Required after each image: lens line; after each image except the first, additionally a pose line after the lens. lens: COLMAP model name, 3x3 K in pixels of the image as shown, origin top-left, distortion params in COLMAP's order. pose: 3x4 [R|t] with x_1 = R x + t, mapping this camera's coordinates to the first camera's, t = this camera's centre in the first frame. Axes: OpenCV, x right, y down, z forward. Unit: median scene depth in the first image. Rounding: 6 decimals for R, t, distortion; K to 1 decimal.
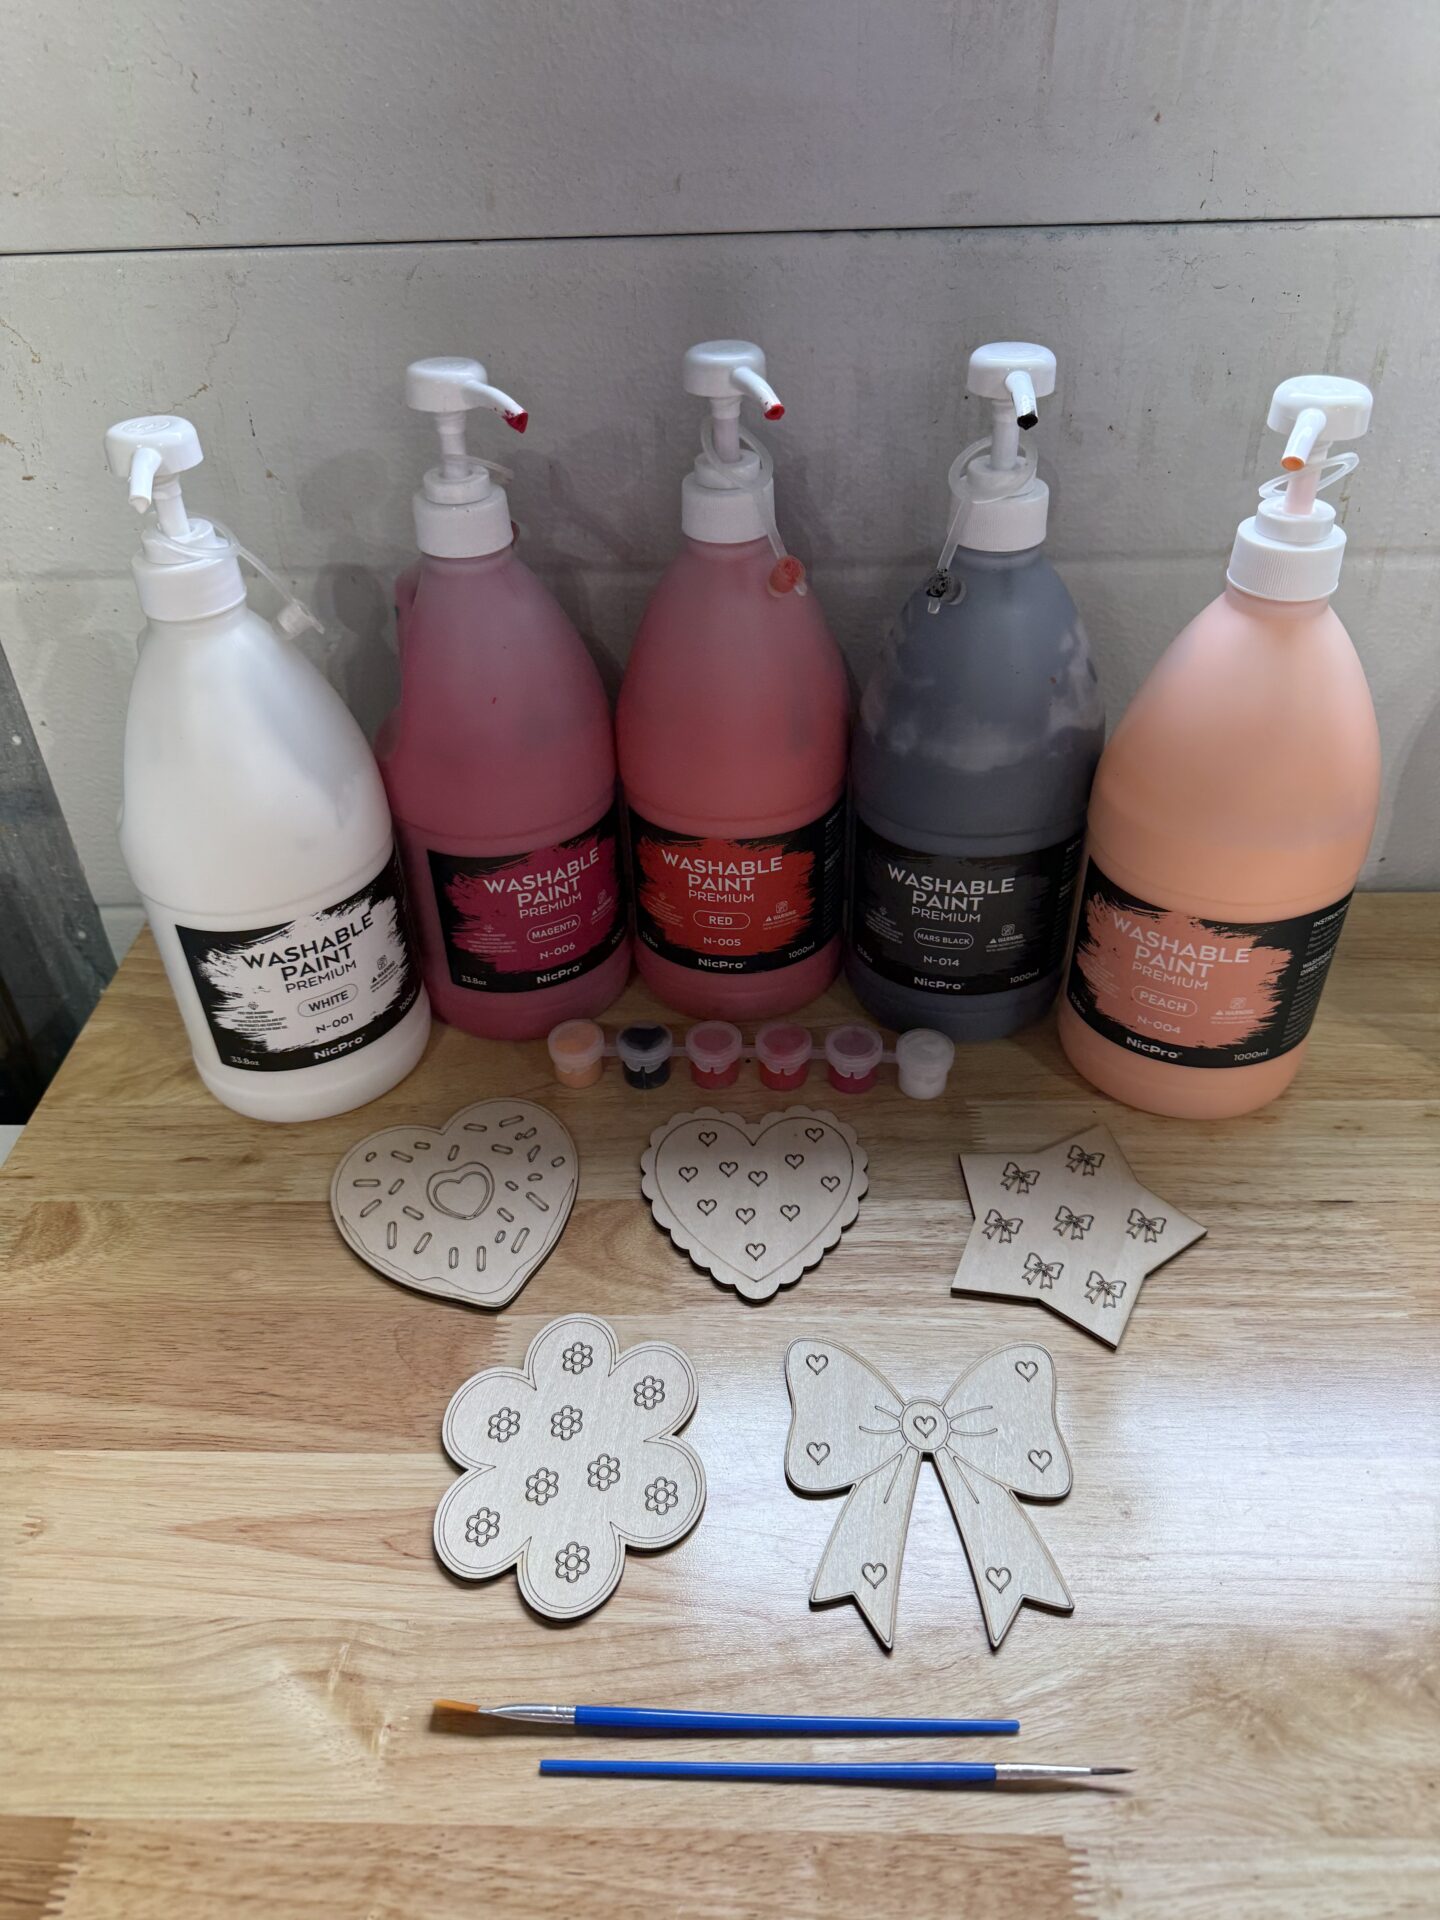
lens RADIAL K [[1364.7, 0, 702.5], [0, 1364.7, 925.9], [0, 0, 1]] dist [-0.027292, 0.006814]
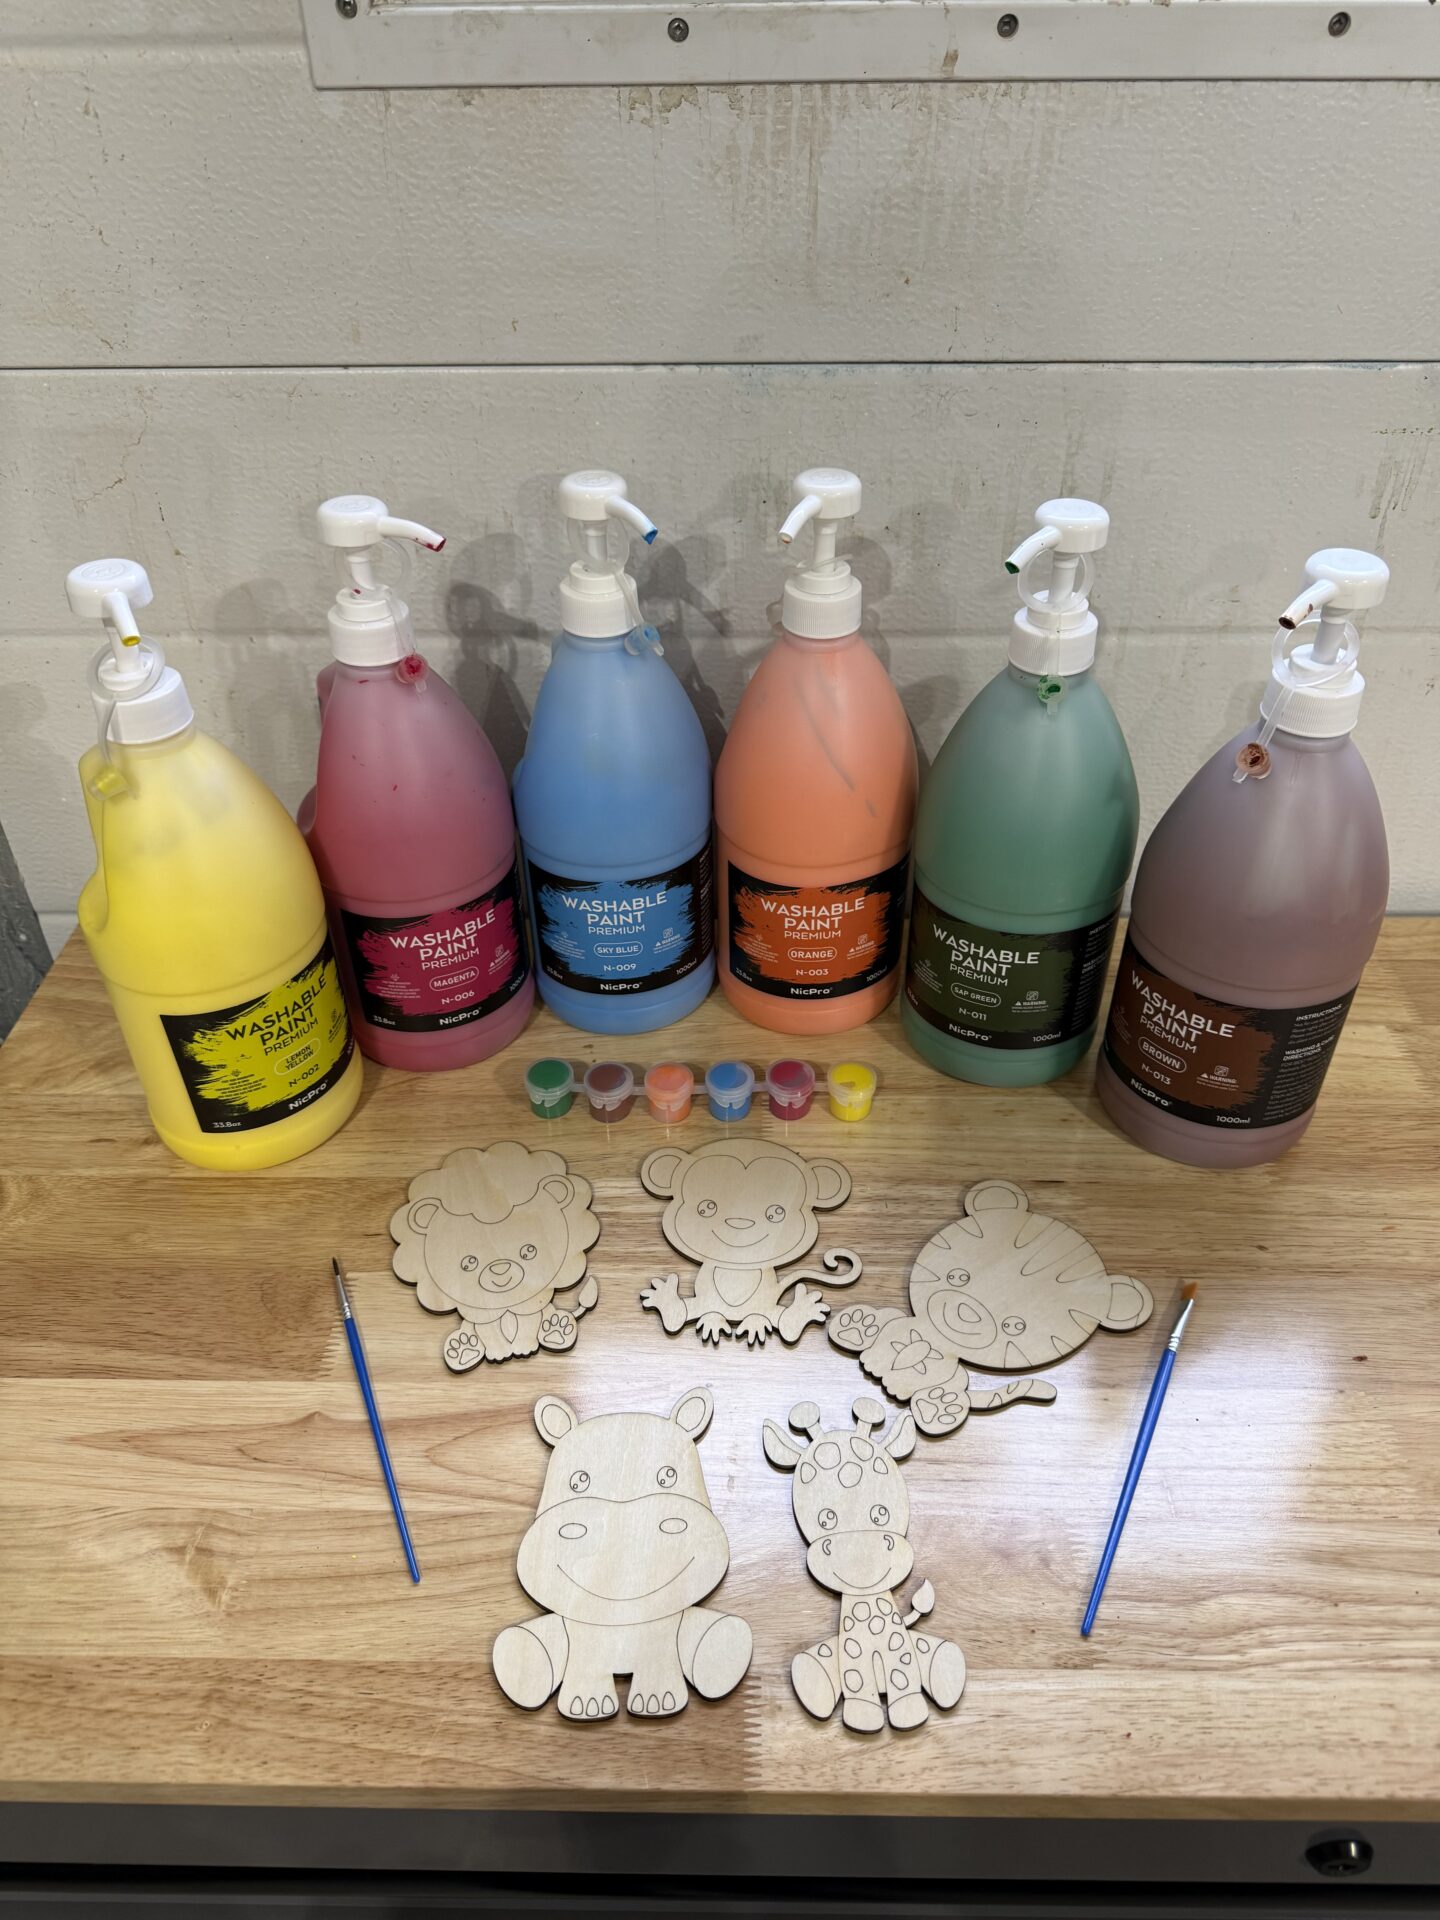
lens RADIAL K [[1364.7, 0, 692.0], [0, 1364.7, 914.5], [0, 0, 1]] dist [-0.027292, 0.006814]
pose [[0.999867, 0.008847, 0.013708, 0.141563], [-0.008844, 0.999961, -0.000268, -0.033580], [-0.013710, 0.000147, 0.999906, -0.218465]]
